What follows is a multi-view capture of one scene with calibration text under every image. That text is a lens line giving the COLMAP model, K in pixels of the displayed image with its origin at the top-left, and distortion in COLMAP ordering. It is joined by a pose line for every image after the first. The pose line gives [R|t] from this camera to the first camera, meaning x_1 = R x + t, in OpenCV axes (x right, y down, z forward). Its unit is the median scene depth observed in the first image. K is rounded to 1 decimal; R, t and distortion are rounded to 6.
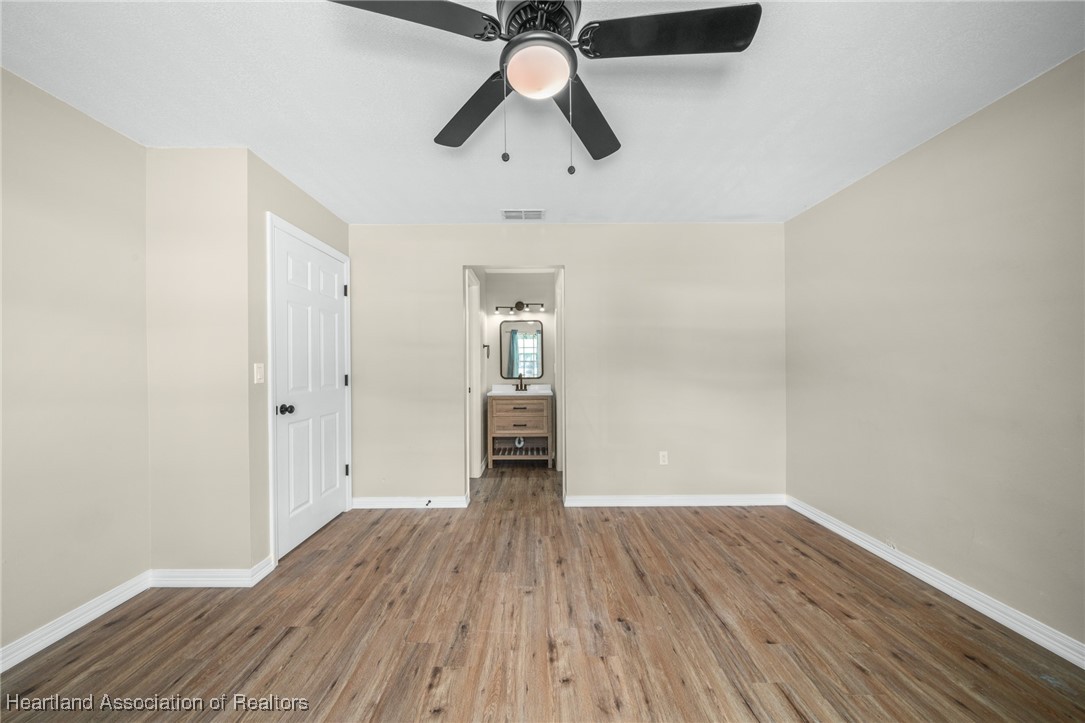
lens RADIAL K [[374.1, 0, 540.1], [0, 374.1, 357.8], [0, 0, 1]] dist [-0.007038, 0.000231]
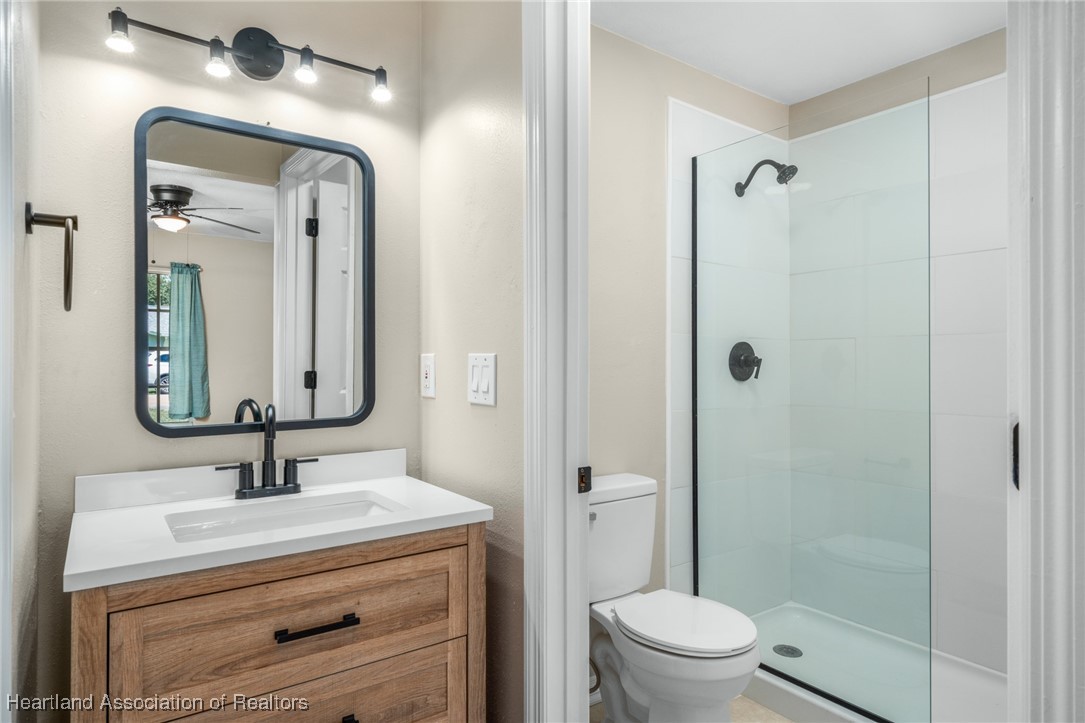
lens RADIAL K [[623.1, 0, 537.0], [0, 623.1, 352.4], [0, 0, 1]] dist [-0.001593, -0.000436]
pose [[0.810116, 0.021233, 0.585885, -0.243530], [-0.027188, 0.999629, 0.001366, 0.024468], [-0.585639, -0.017035, 0.810393, 1.297559]]
